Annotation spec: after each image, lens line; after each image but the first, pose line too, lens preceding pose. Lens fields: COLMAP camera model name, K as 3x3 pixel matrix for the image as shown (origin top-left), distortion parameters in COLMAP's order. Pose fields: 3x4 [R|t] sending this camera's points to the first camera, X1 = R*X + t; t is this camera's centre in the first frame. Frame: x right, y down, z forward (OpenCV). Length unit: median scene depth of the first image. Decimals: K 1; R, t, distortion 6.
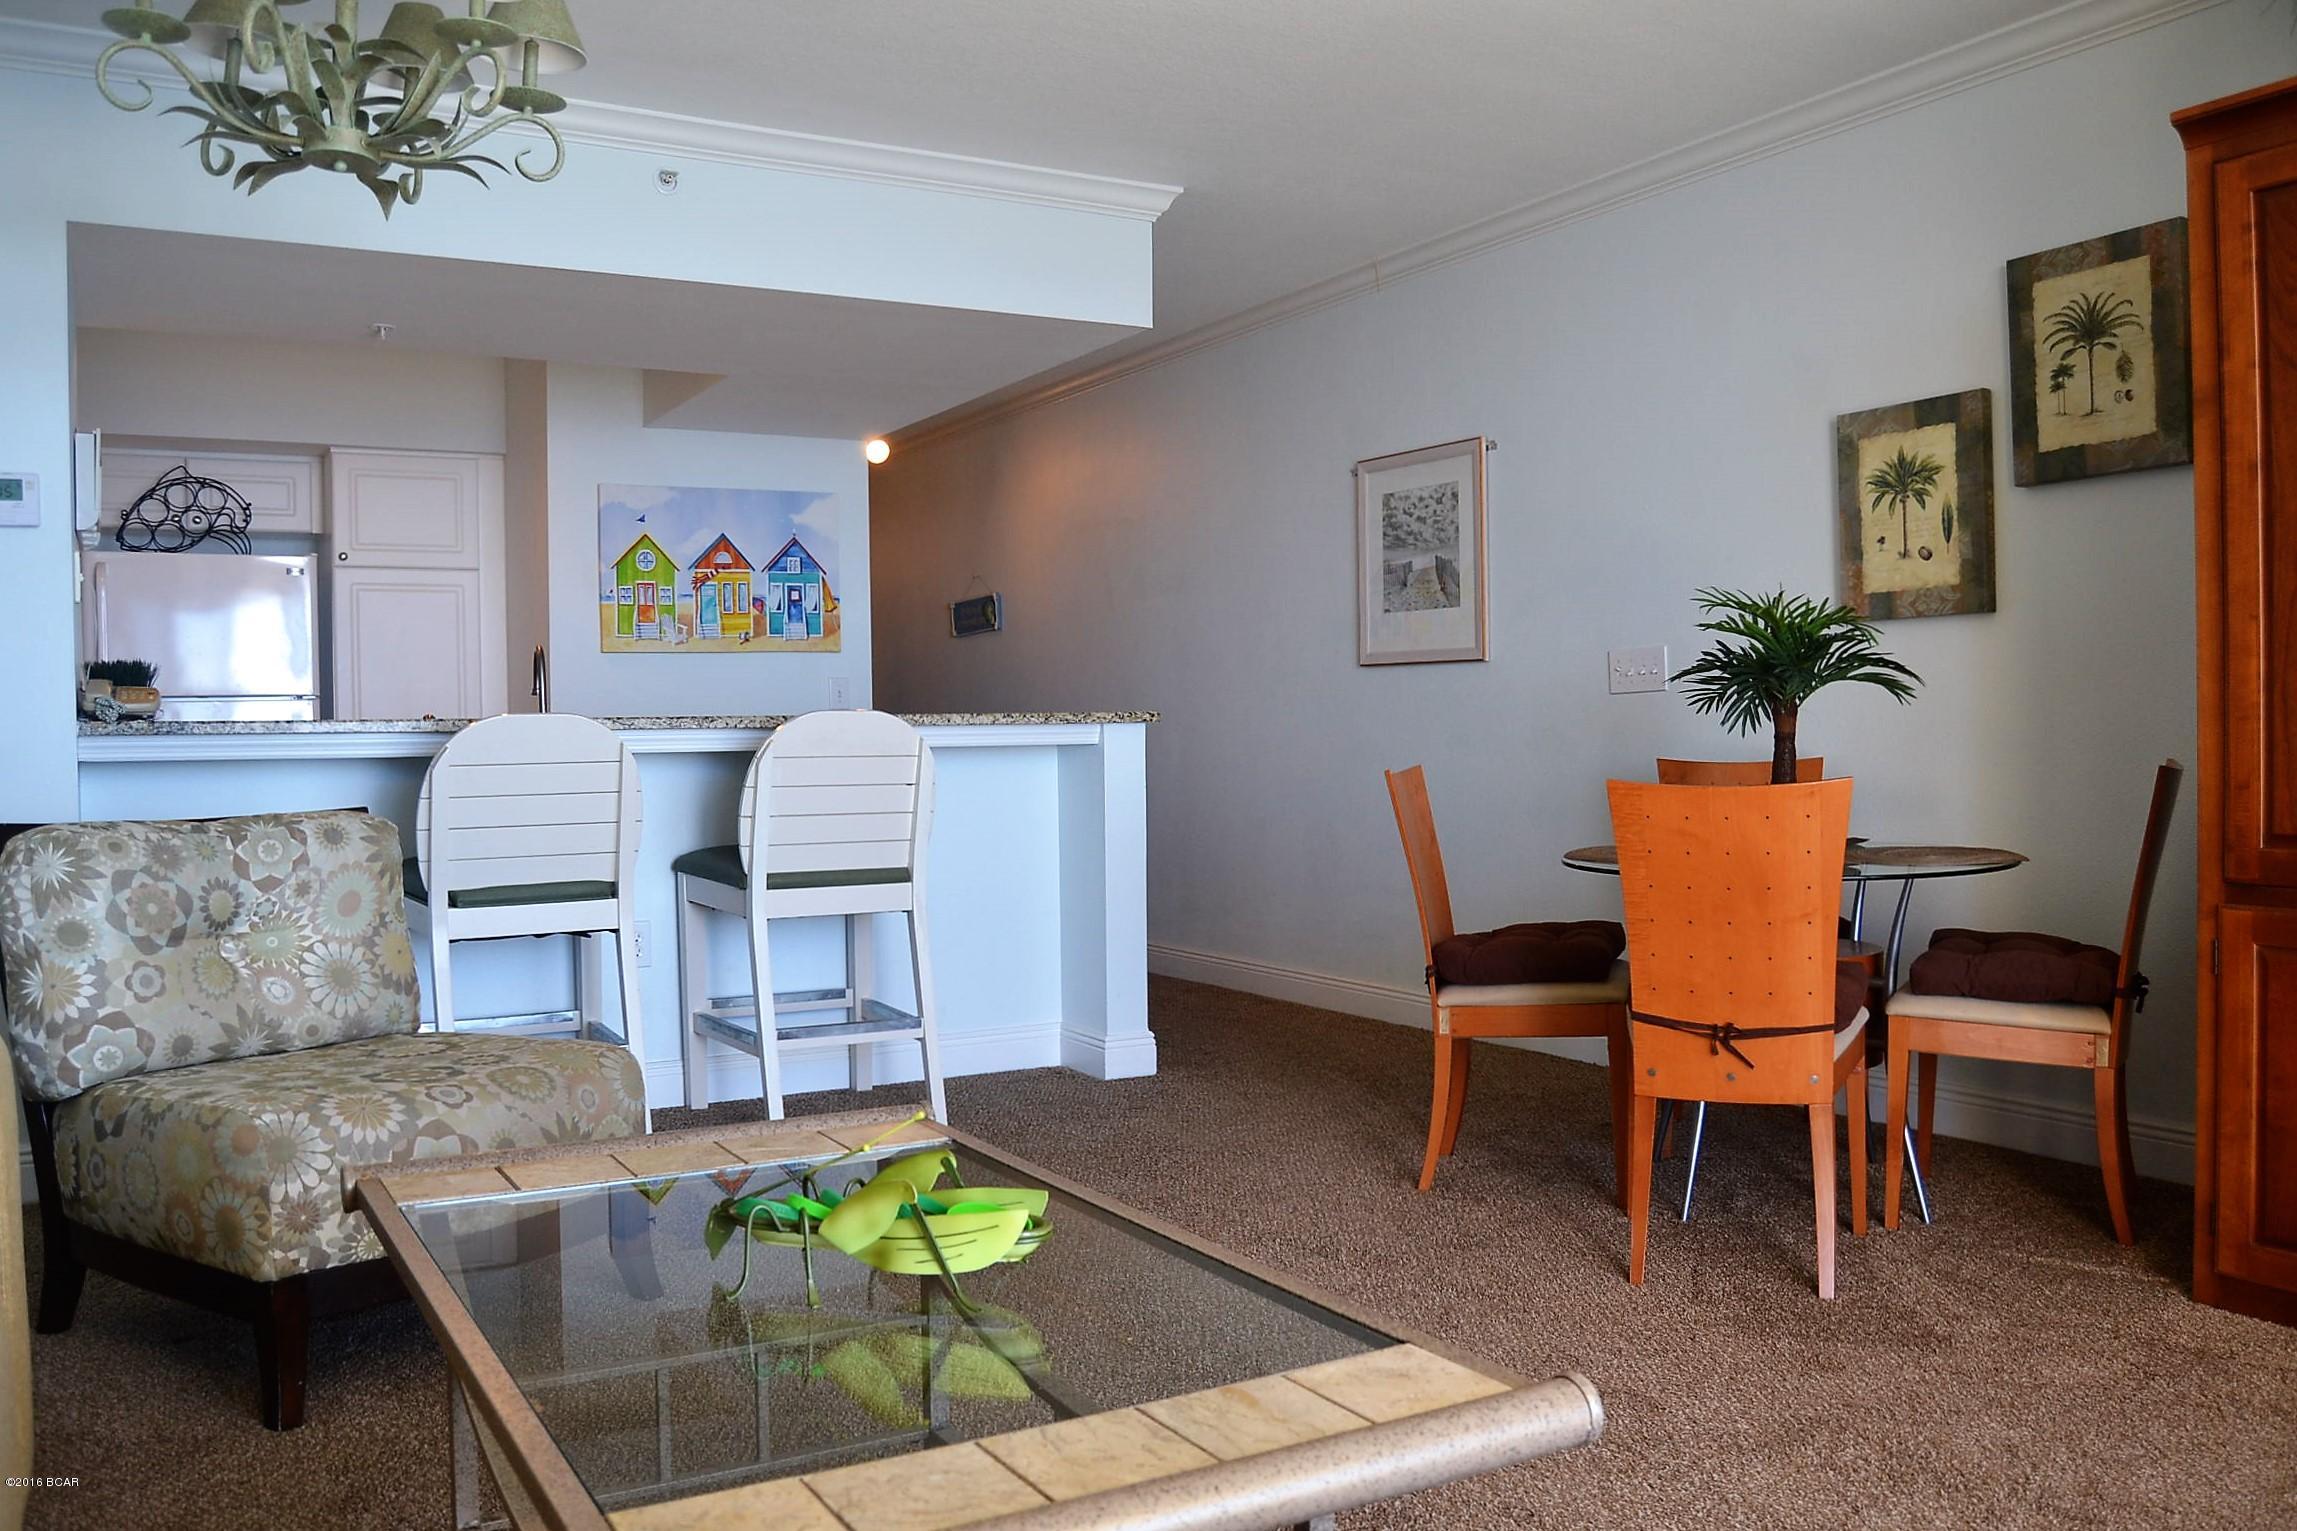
lens RADIAL K [[1860.6, 0, 1148.5], [0, 1860.6, 765.5], [0, 0, 1]] dist [-0.076123, 0.010986]
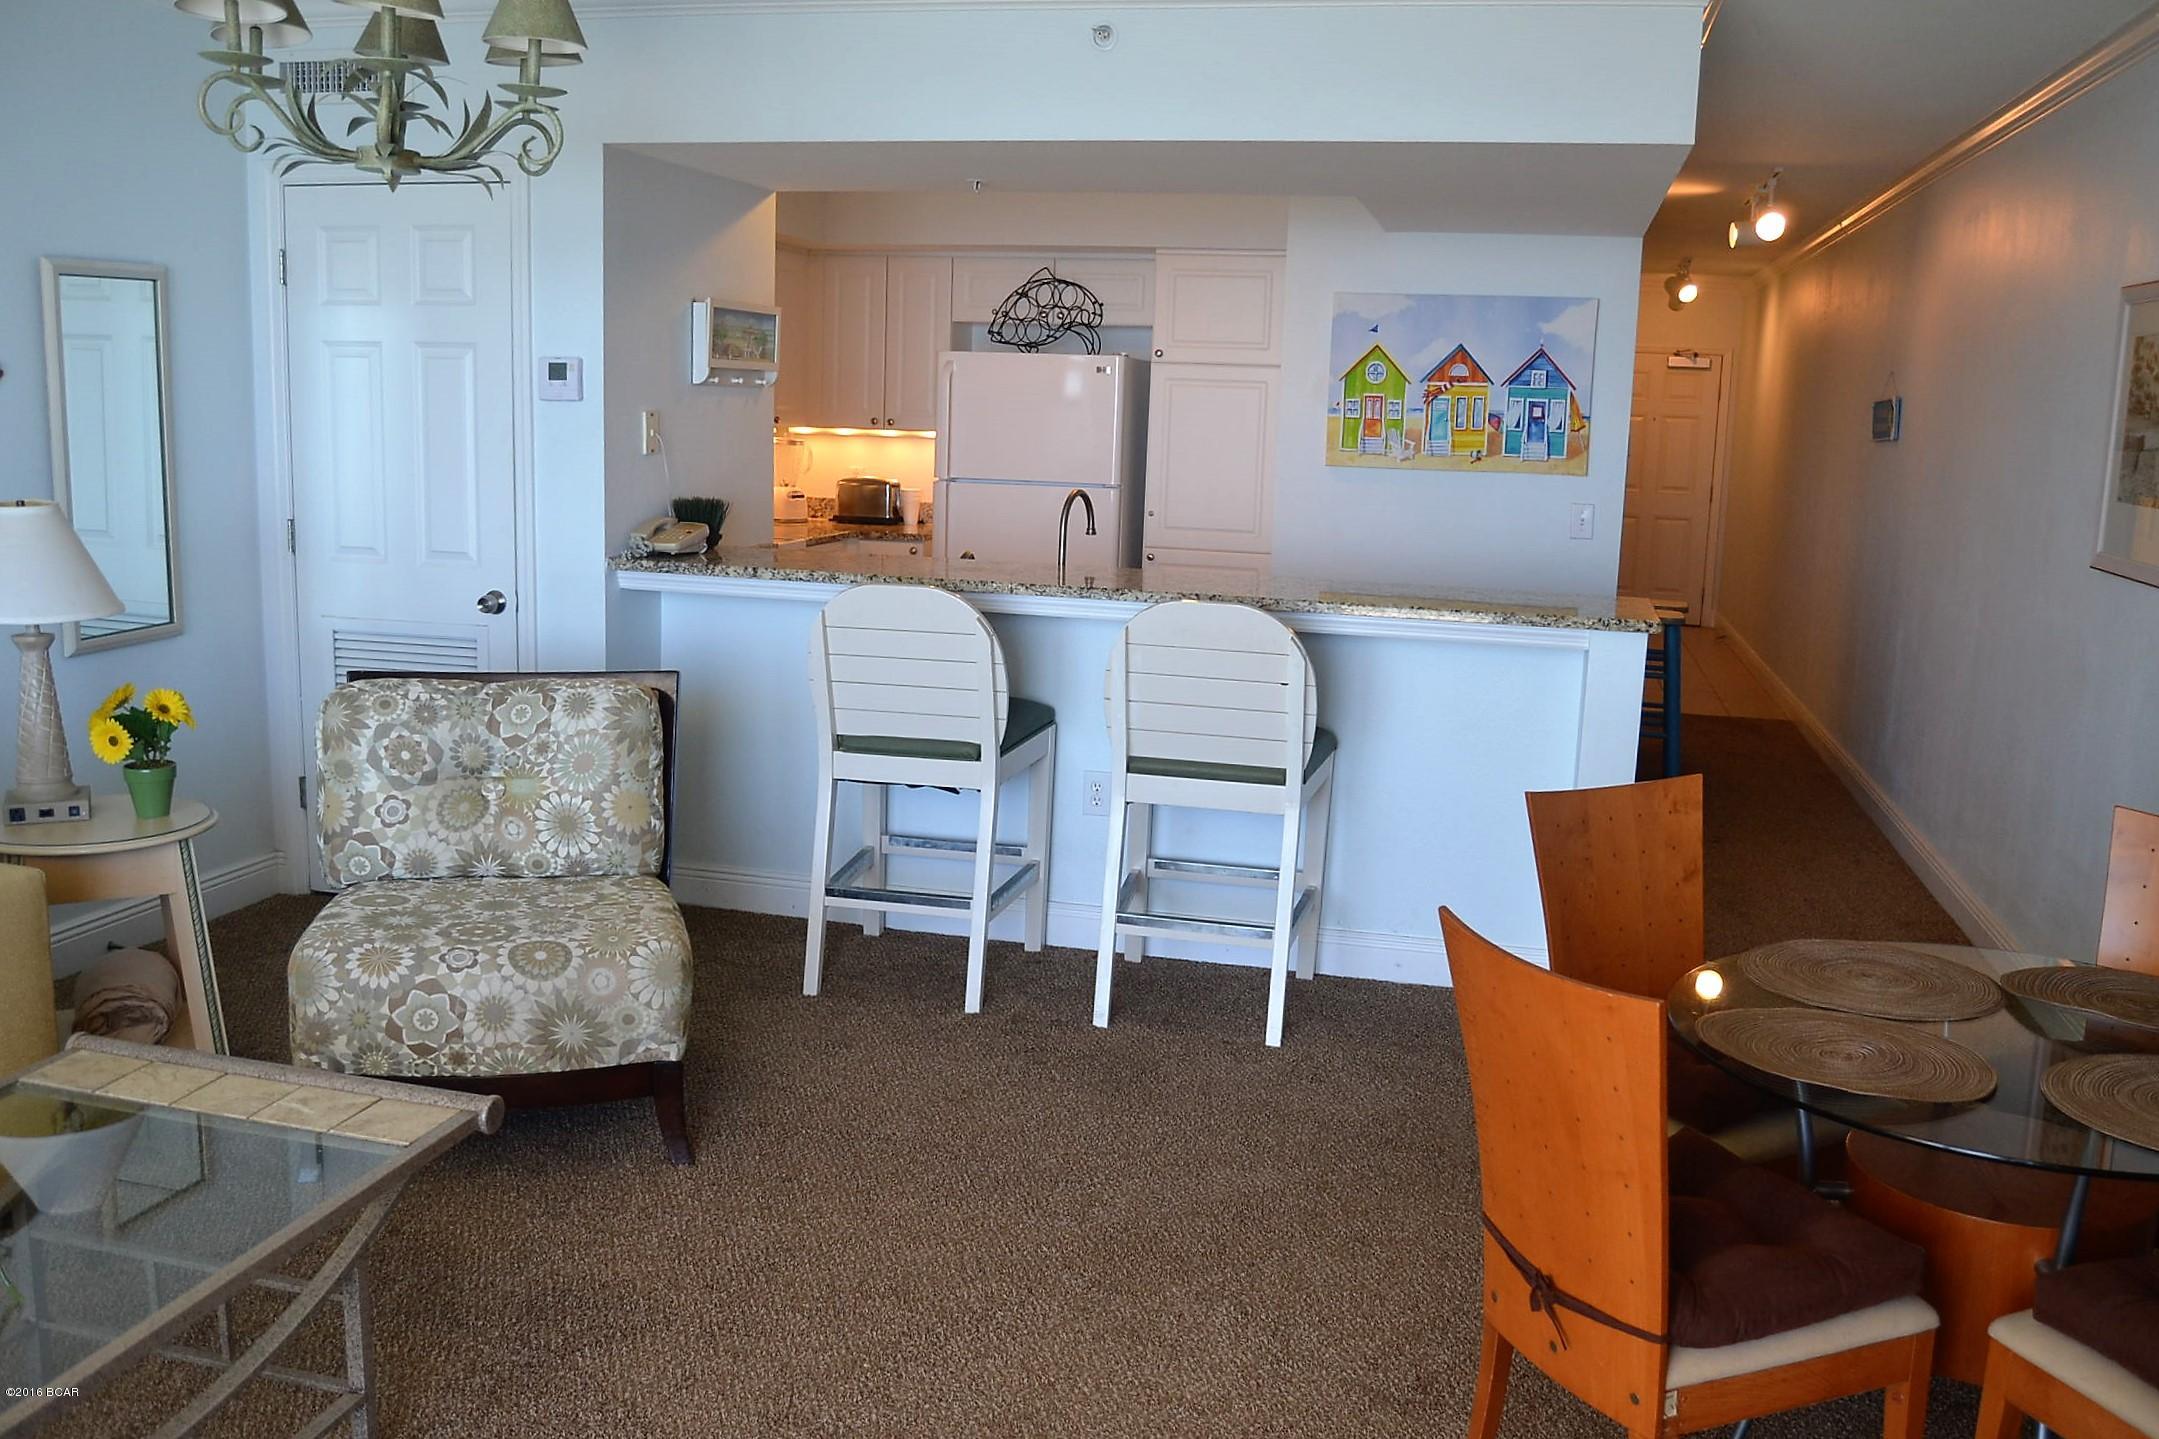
lens RADIAL K [[1856.3, 0, 1079.5], [0, 1856.3, 719.5], [0, 0, 1]] dist [-0.091597, 0.005044]
pose [[0.718287, 0.158352, -0.677487, 0.598705], [-0.057139, 0.983892, 0.169388, -0.172937], [0.693397, -0.082958, 0.715764, 0.366380]]
